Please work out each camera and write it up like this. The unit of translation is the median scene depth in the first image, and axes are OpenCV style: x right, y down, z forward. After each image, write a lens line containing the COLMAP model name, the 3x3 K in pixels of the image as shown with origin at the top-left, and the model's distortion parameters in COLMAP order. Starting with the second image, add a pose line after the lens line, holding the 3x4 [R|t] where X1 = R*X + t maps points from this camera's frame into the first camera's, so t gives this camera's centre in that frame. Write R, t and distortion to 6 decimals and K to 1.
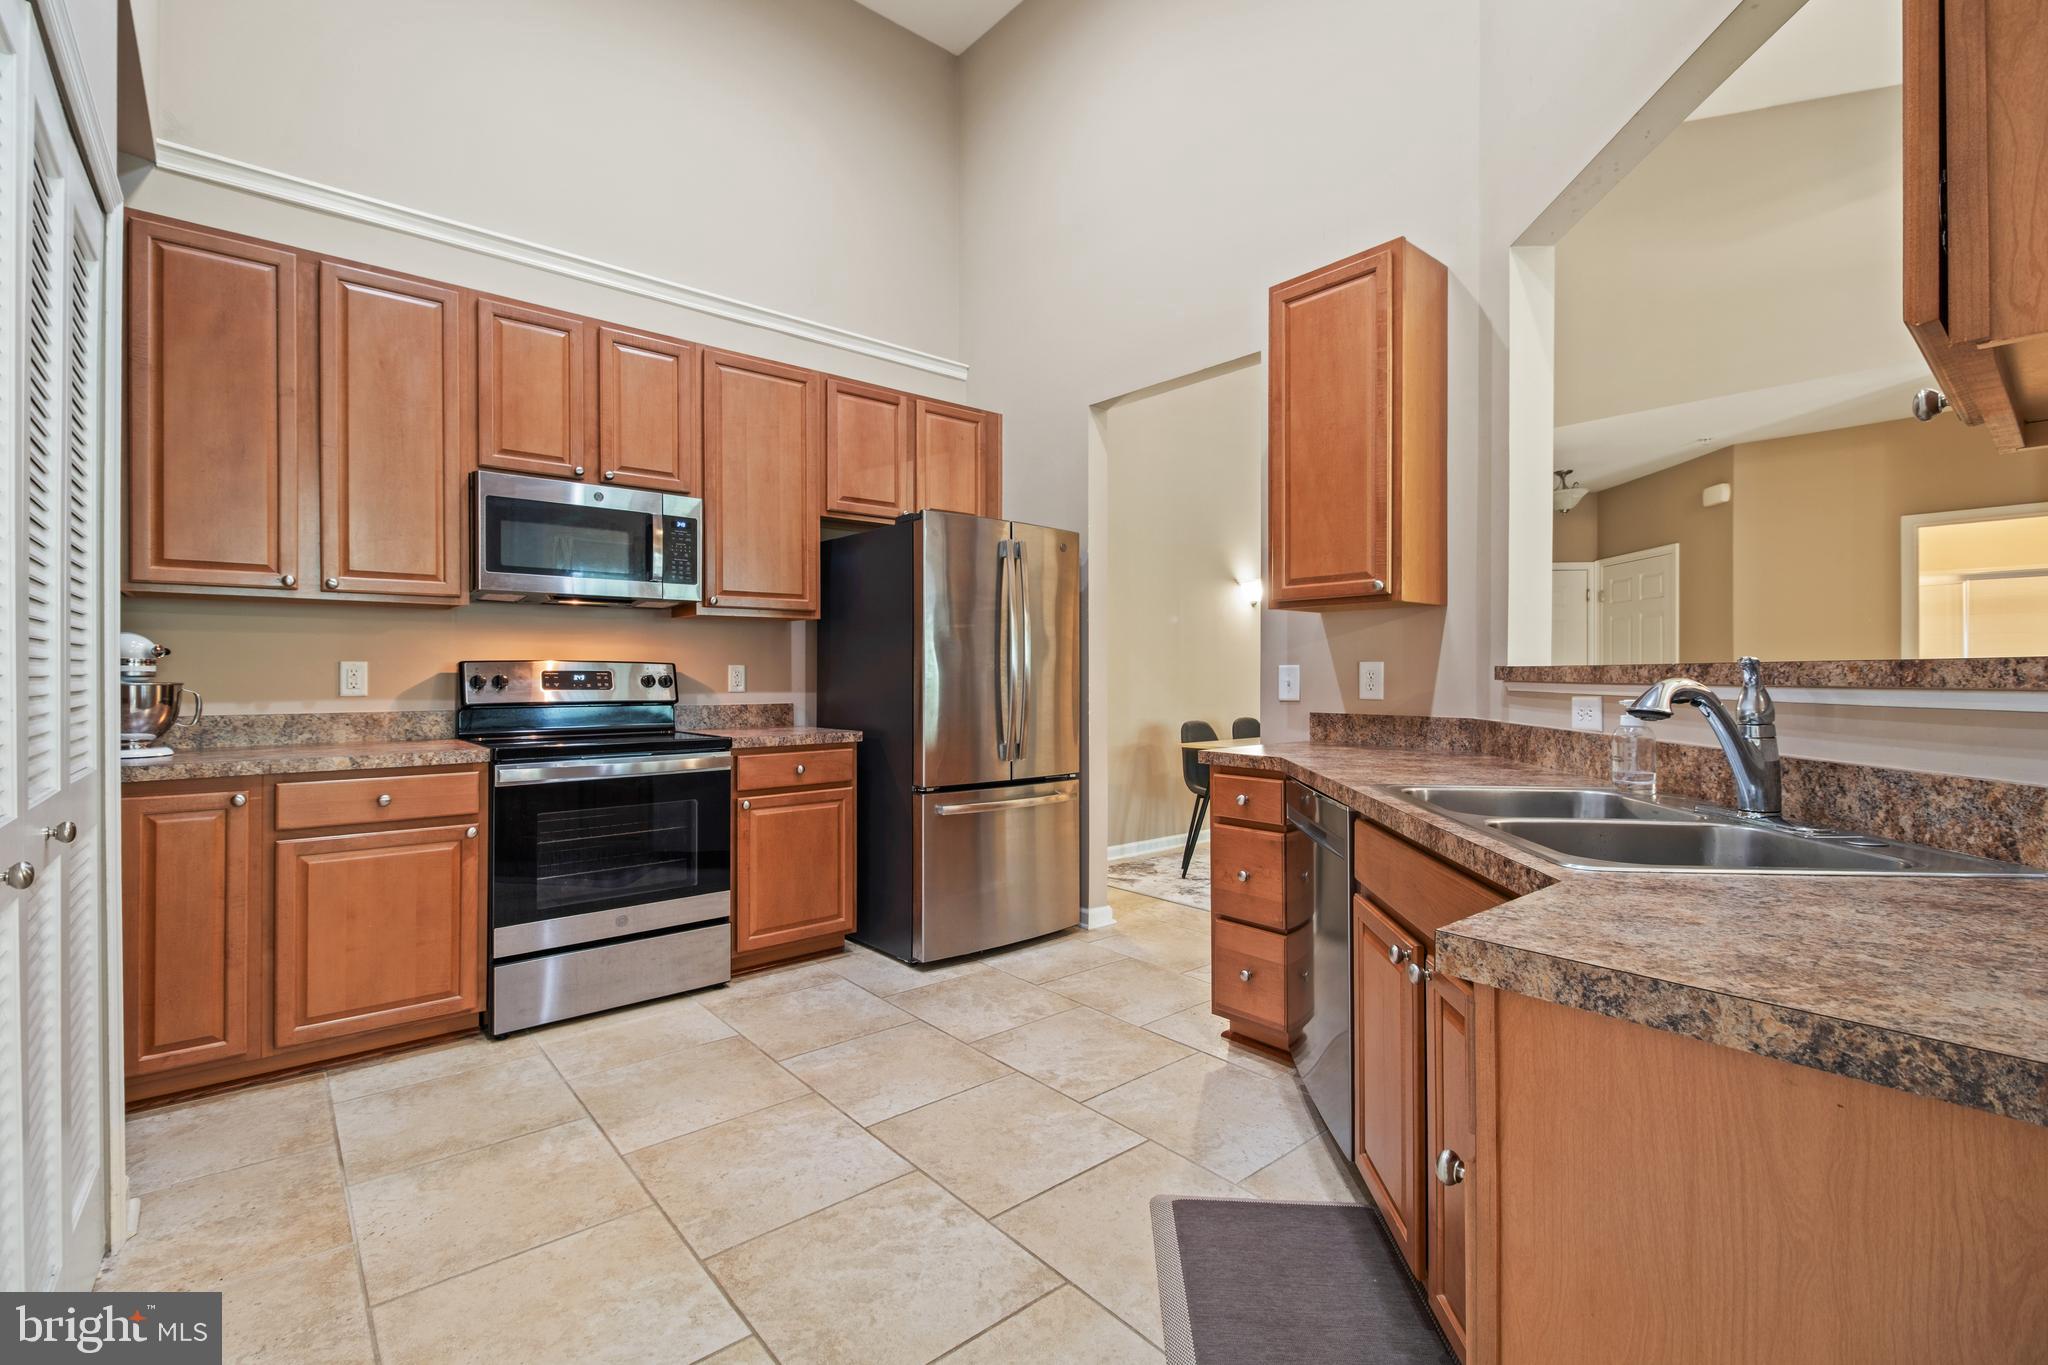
lens RADIAL K [[914.3, 0, 1050.8], [0, 914.3, 673.2], [0, 0, 1]] dist [0.002870, 0.000017]
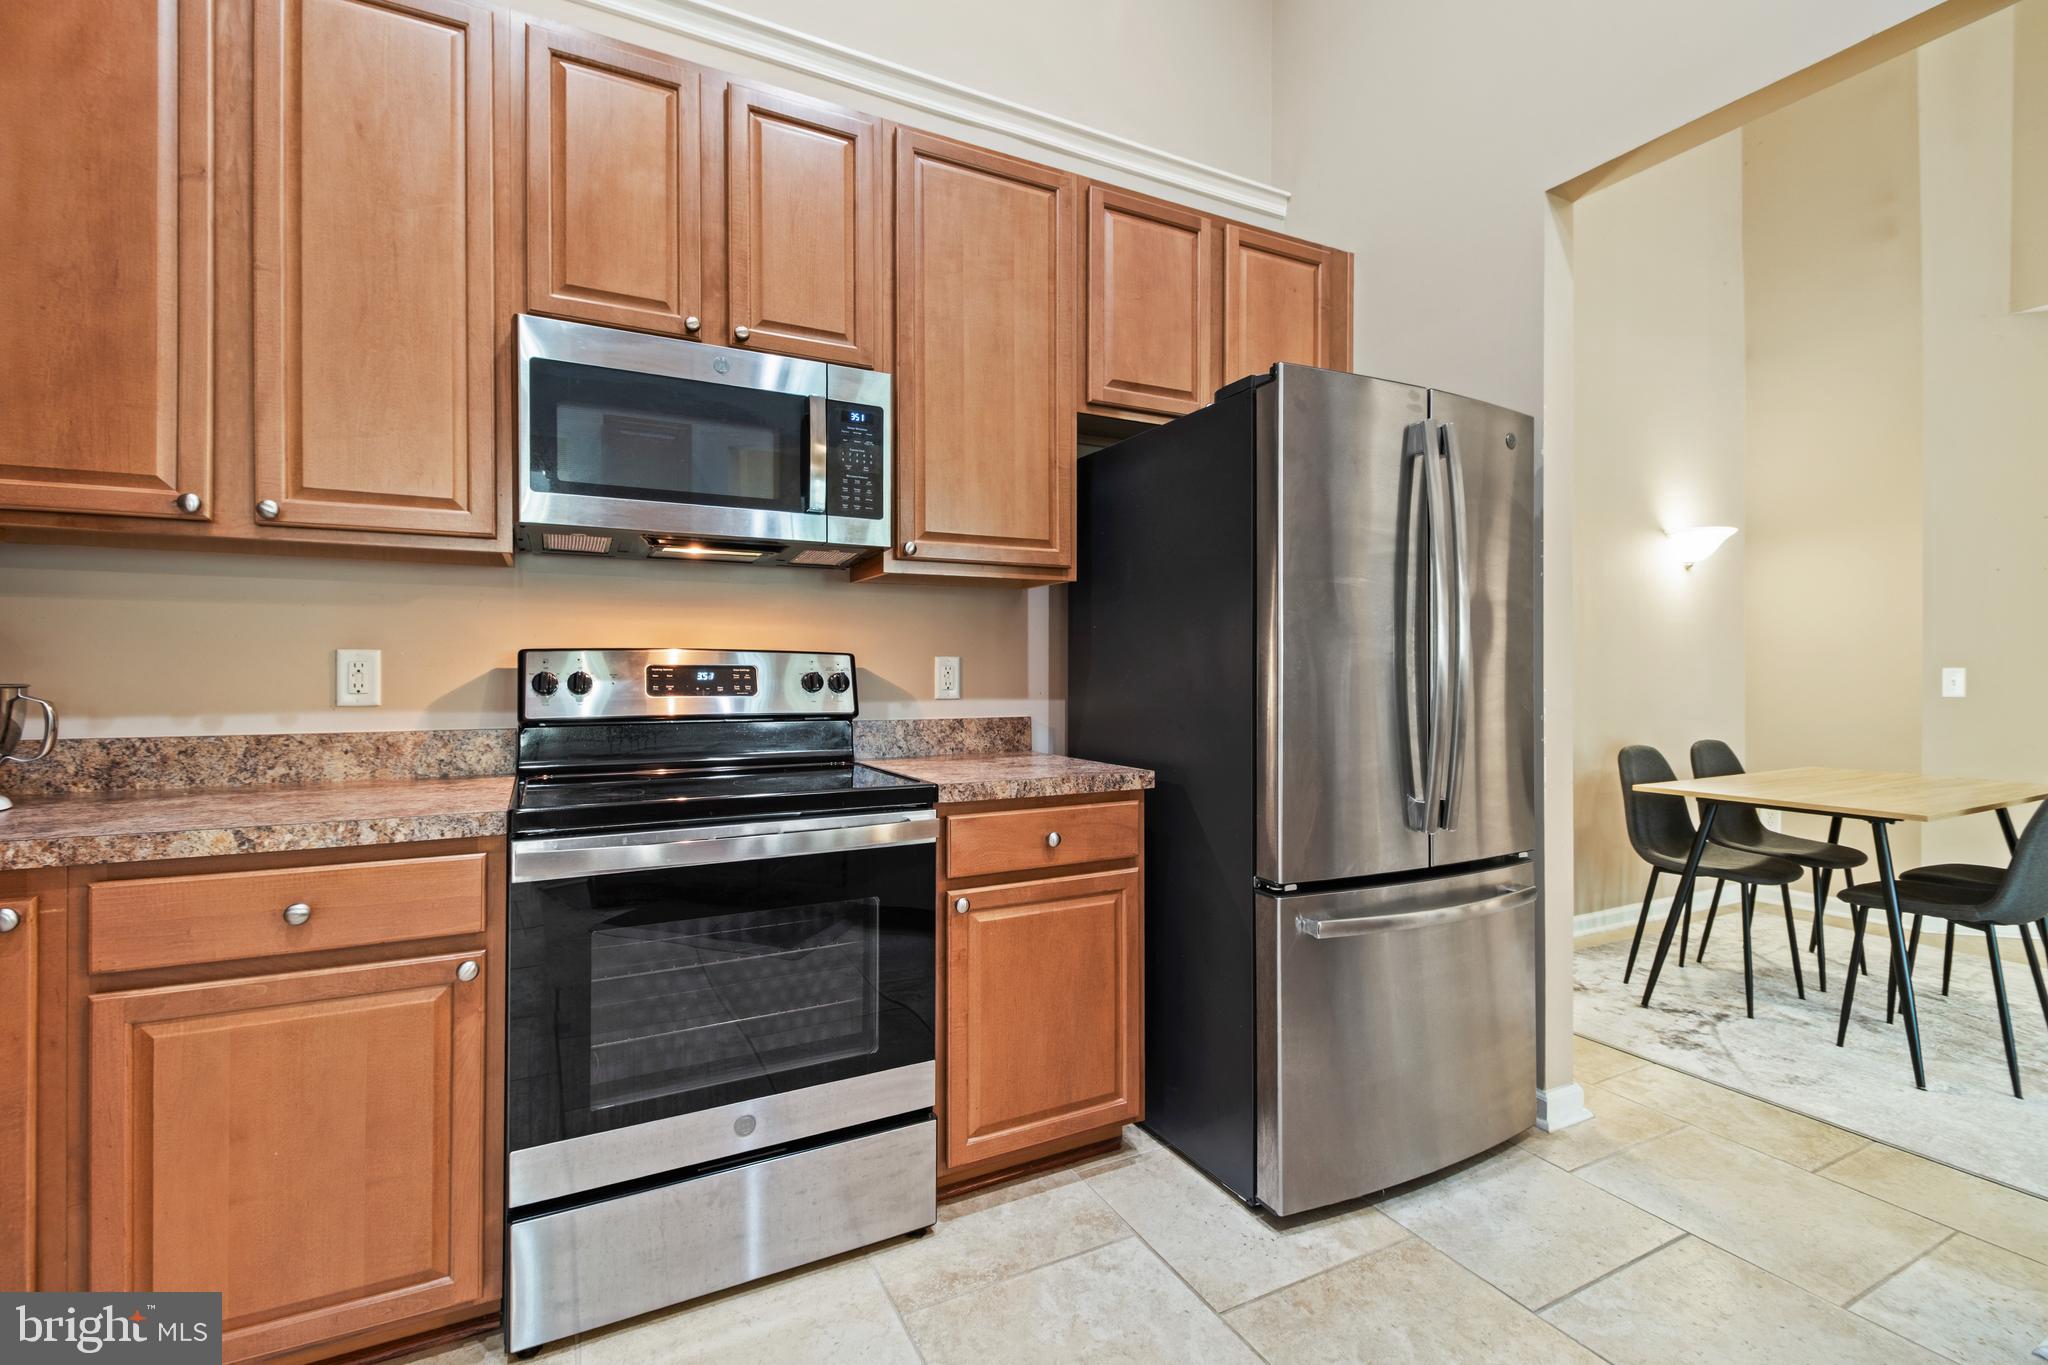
lens RADIAL K [[920.1, 0, 1030.5], [0, 920.1, 673.1], [0, 0, 1]] dist [-0.001749, -0.000272]
pose [[0.970704, 0.001528, -0.240274, -0.150823], [-0.000945, 0.999996, 0.002540, 0.000928], [0.240277, -0.002238, 0.970702, 0.444124]]
